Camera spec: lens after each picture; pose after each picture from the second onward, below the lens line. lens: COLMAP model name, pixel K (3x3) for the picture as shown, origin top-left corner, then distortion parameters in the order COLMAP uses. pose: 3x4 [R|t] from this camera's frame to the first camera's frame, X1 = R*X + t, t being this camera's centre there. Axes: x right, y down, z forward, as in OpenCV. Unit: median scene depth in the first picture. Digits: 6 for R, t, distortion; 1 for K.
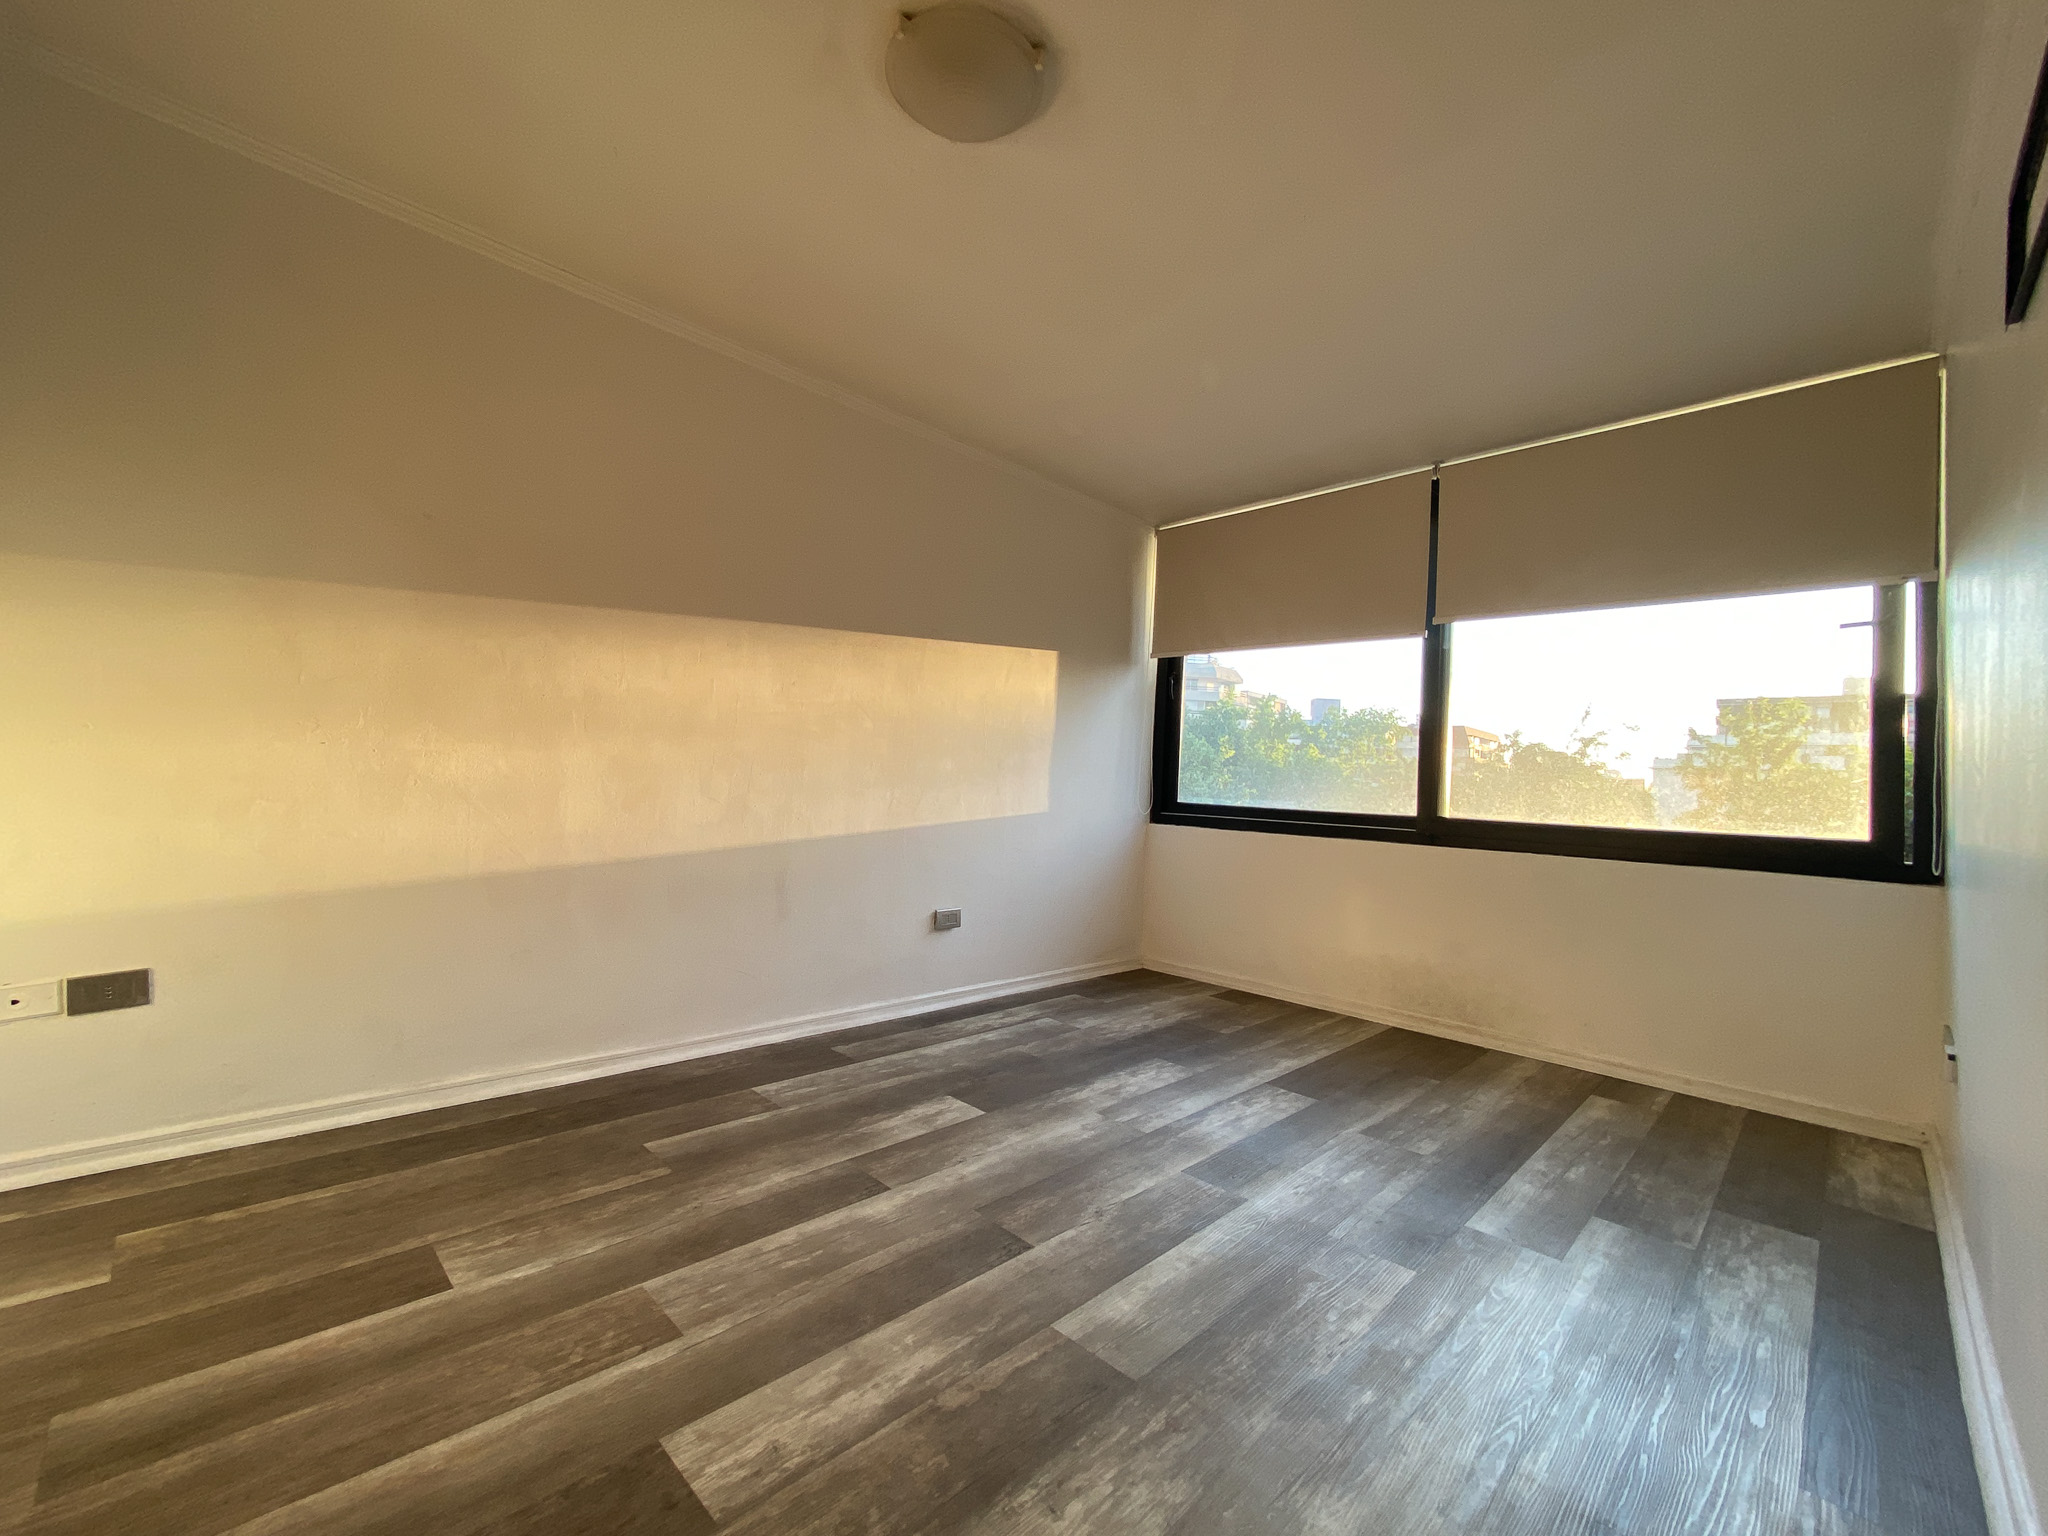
lens RADIAL K [[831.2, 0, 1023.3], [0, 831.2, 765.2], [0, 0, 1]] dist [0.011727, -0.004018]
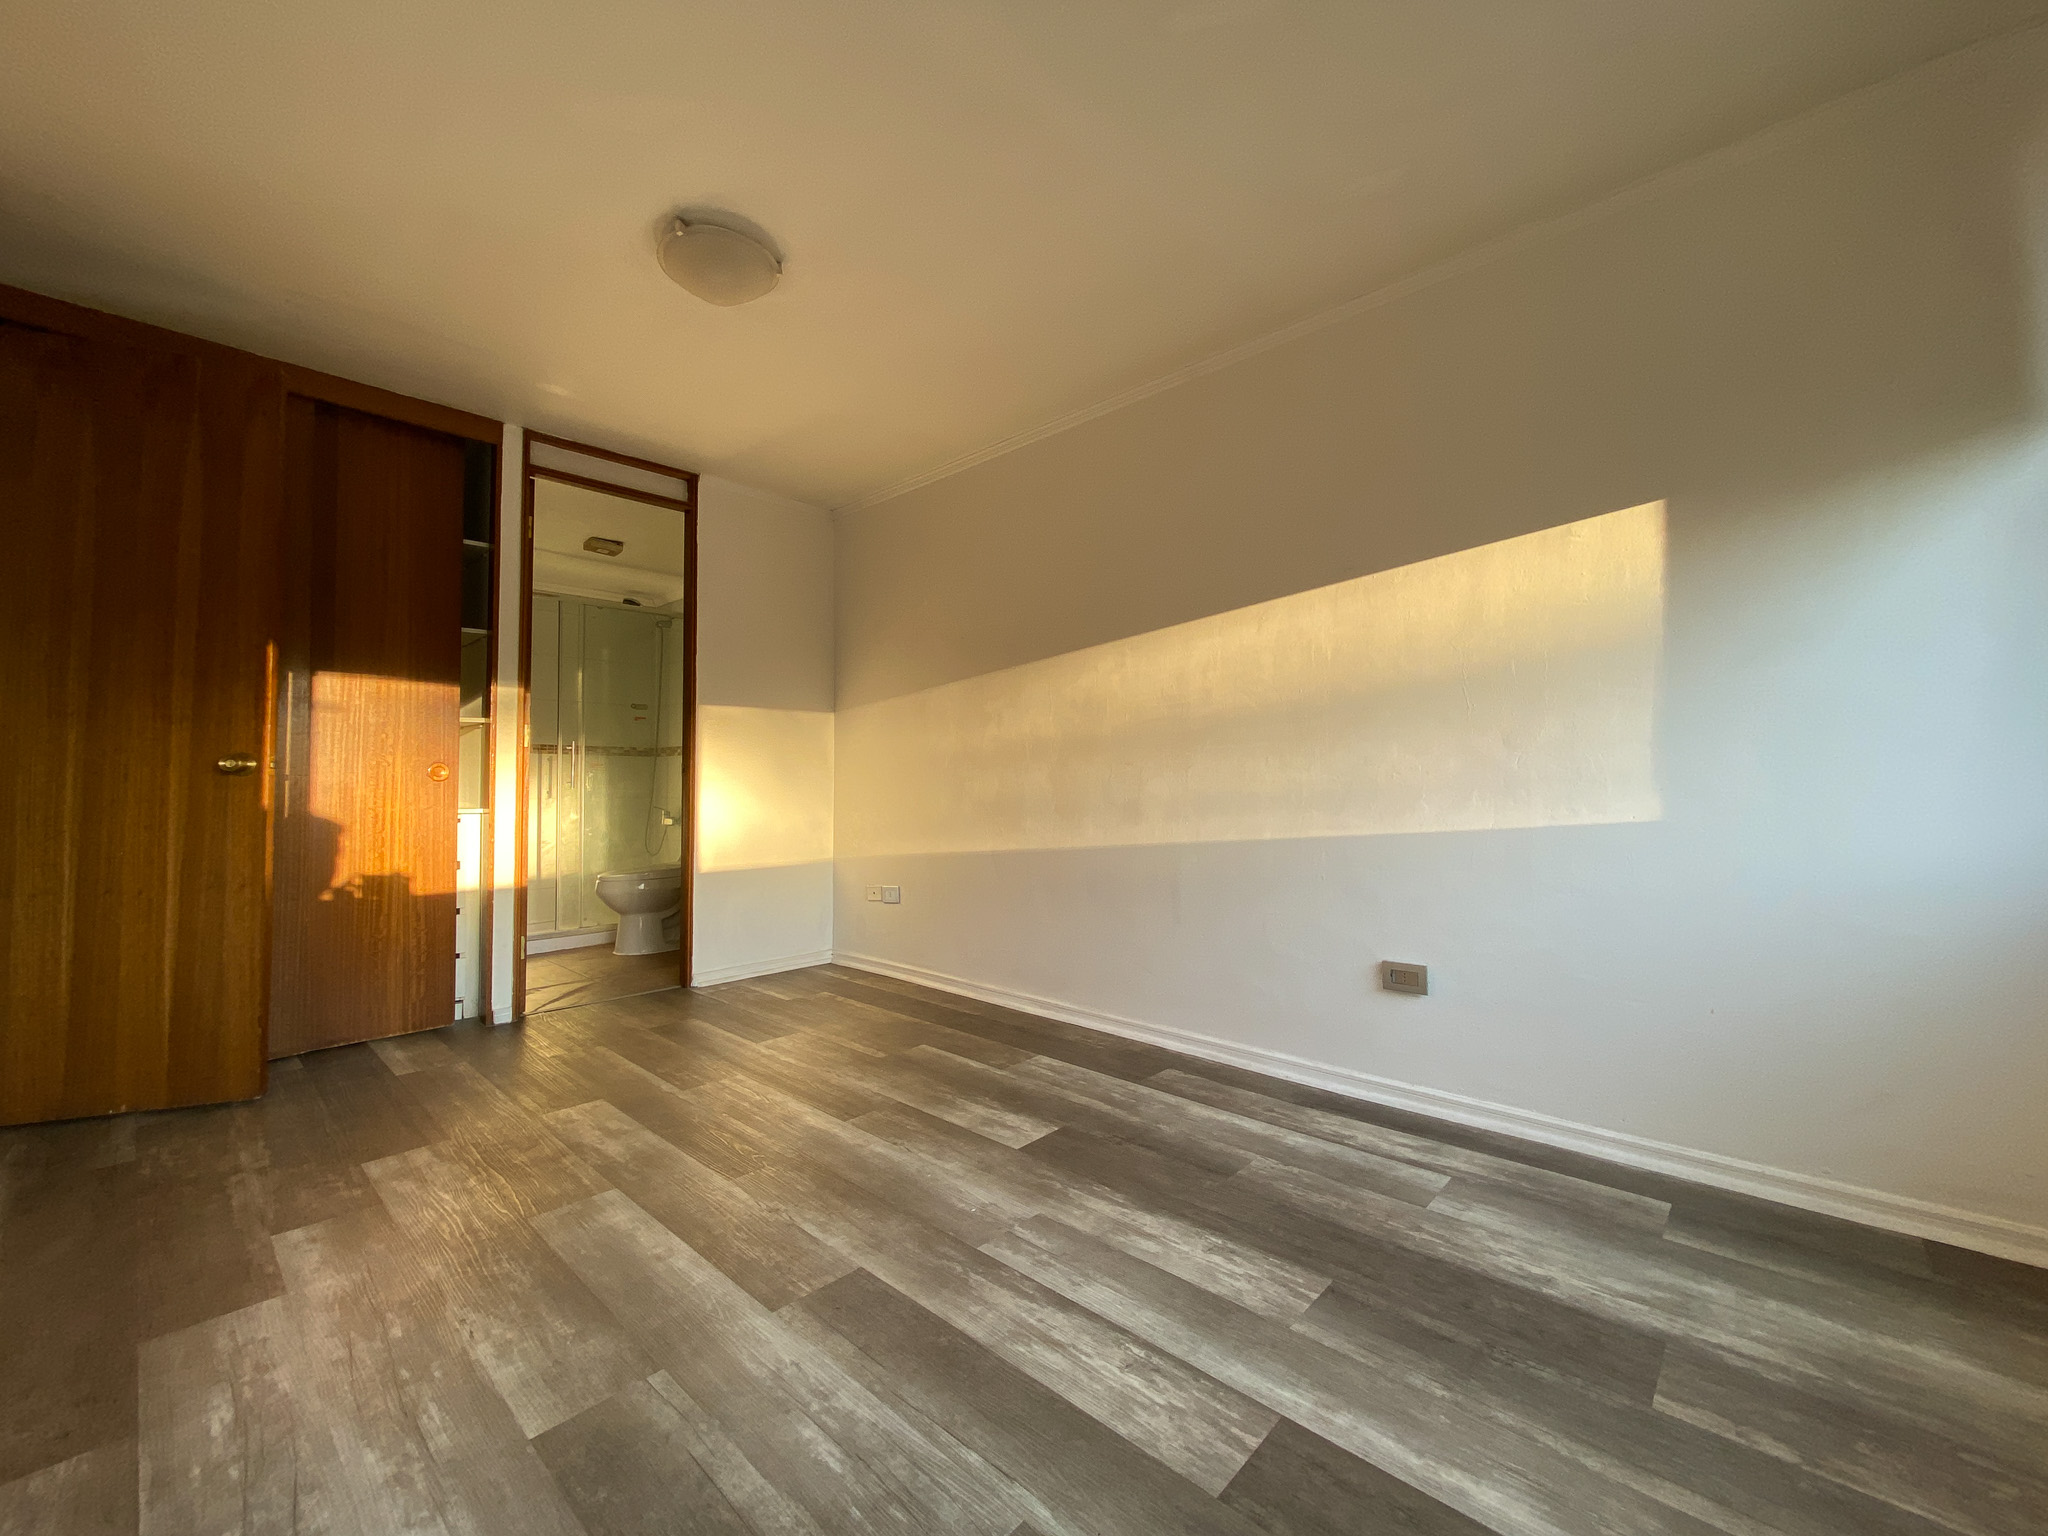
lens RADIAL K [[831.2, 0, 1028.4], [0, 831.2, 767.0], [0, 0, 1]] dist [0.011727, -0.004018]
pose [[0.034612, -0.069813, -0.996959, 0.877377], [0.033760, 0.997070, -0.068648, 0.076623], [0.998830, -0.031281, 0.036867, 1.007966]]
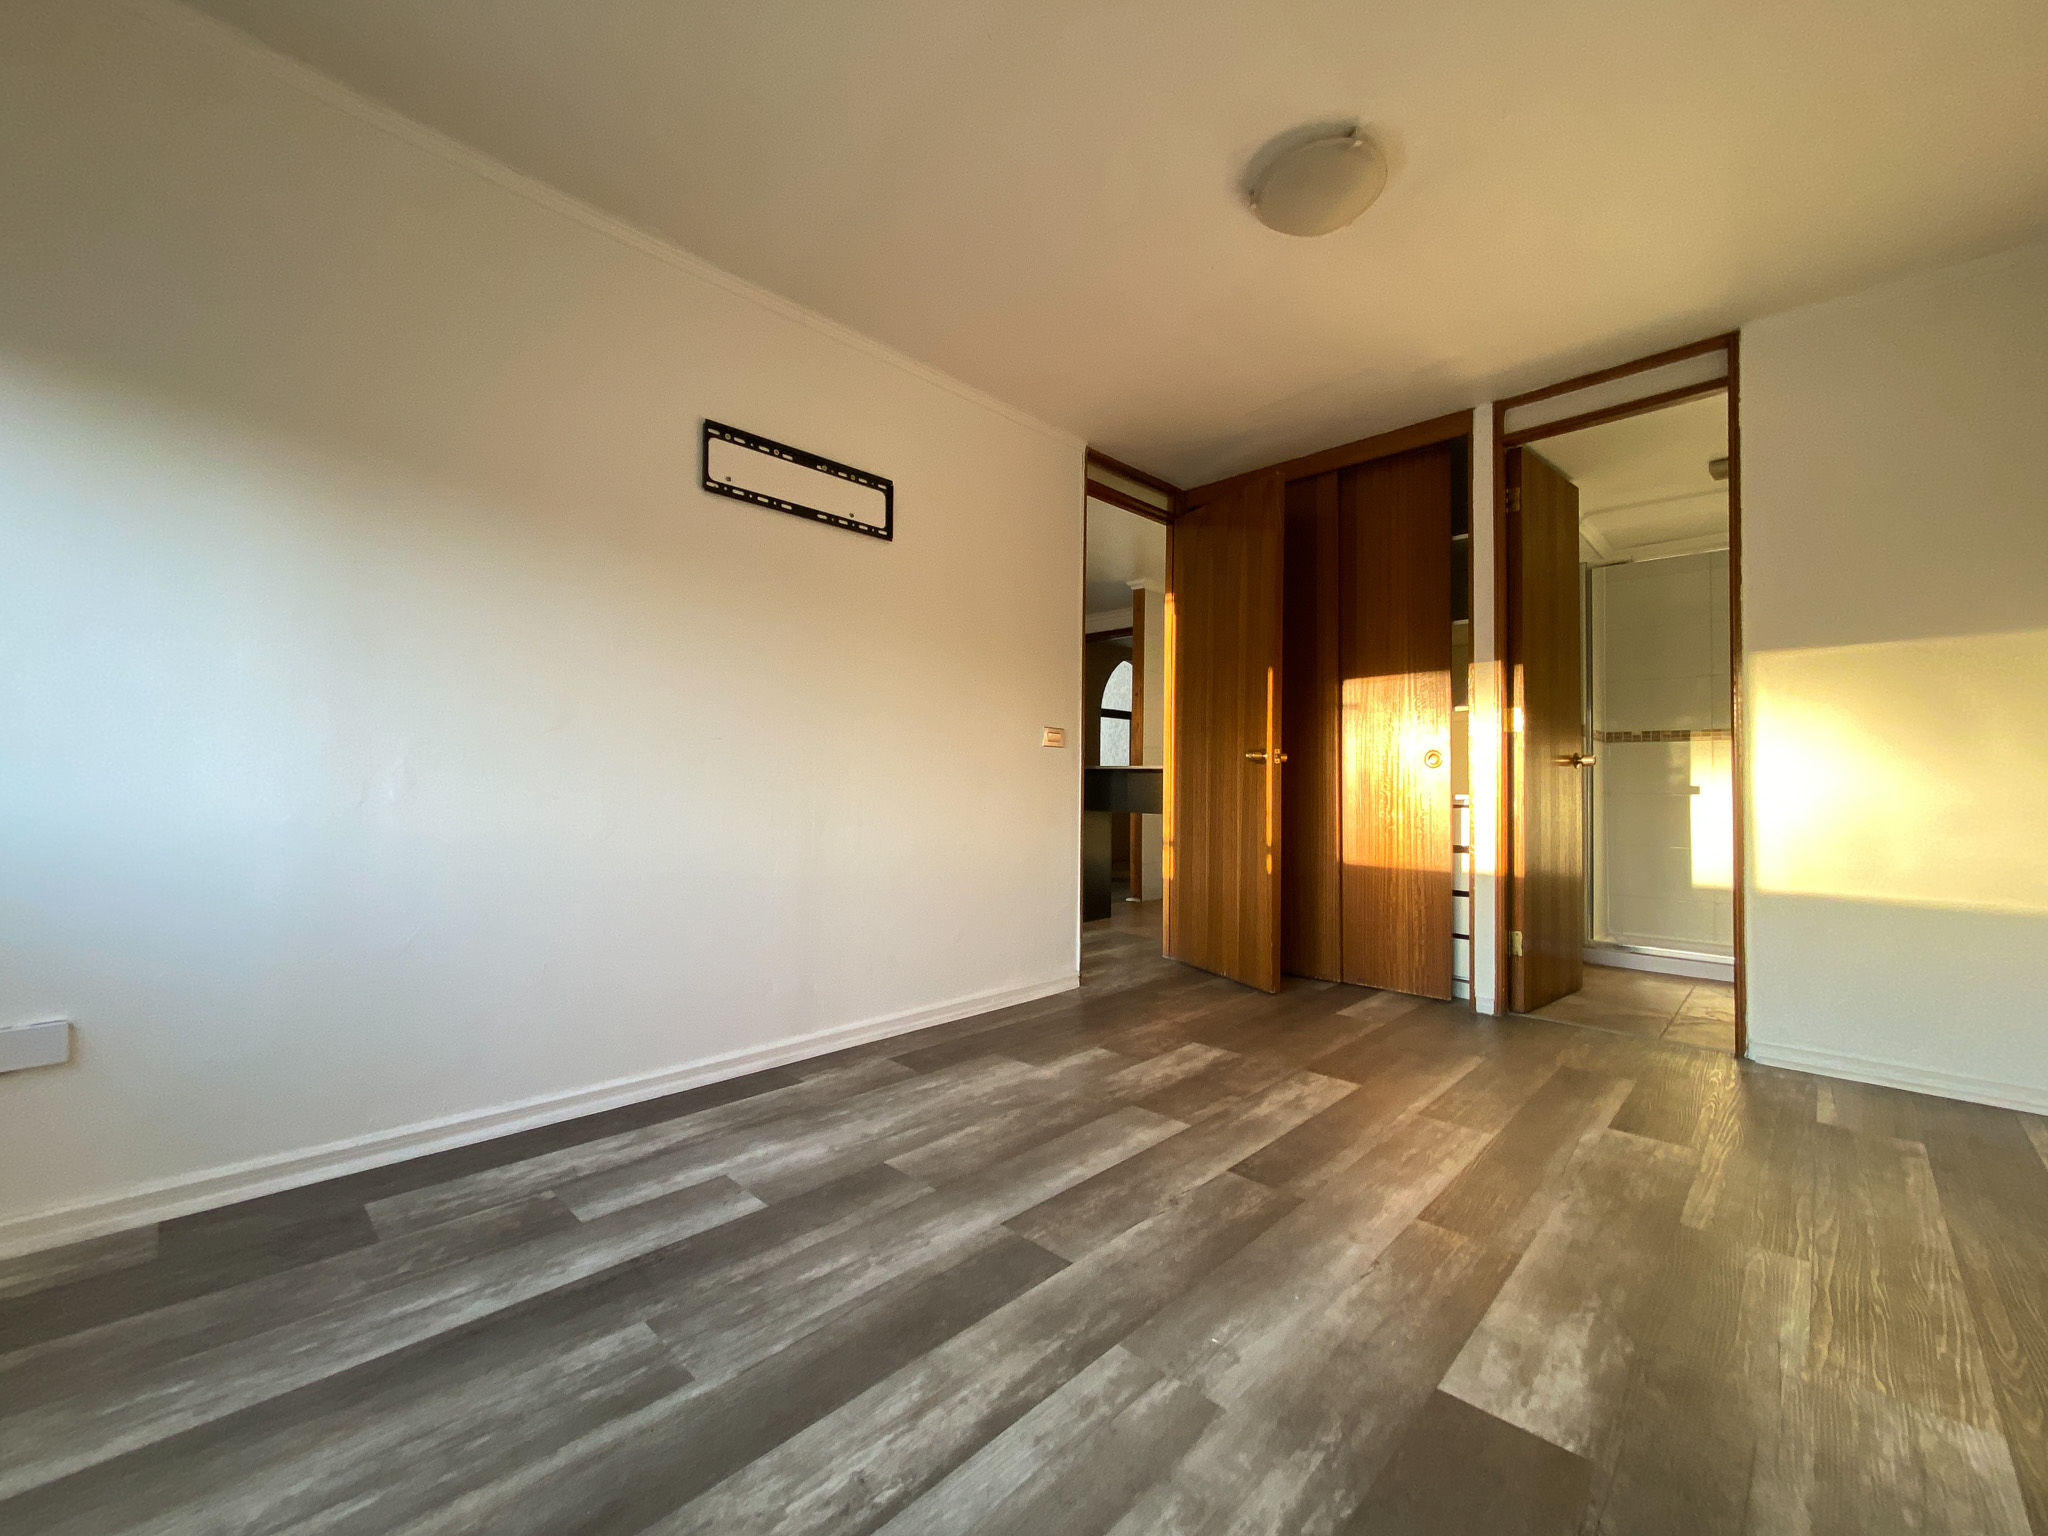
lens RADIAL K [[831.2, 0, 1025.4], [0, 831.2, 766.7], [0, 0, 1]] dist [0.011727, -0.004018]
pose [[-0.998124, -0.059768, -0.013306, 0.234242], [-0.058989, 0.996864, -0.052740, 0.090095], [0.016416, -0.051856, -0.998520, 1.538031]]
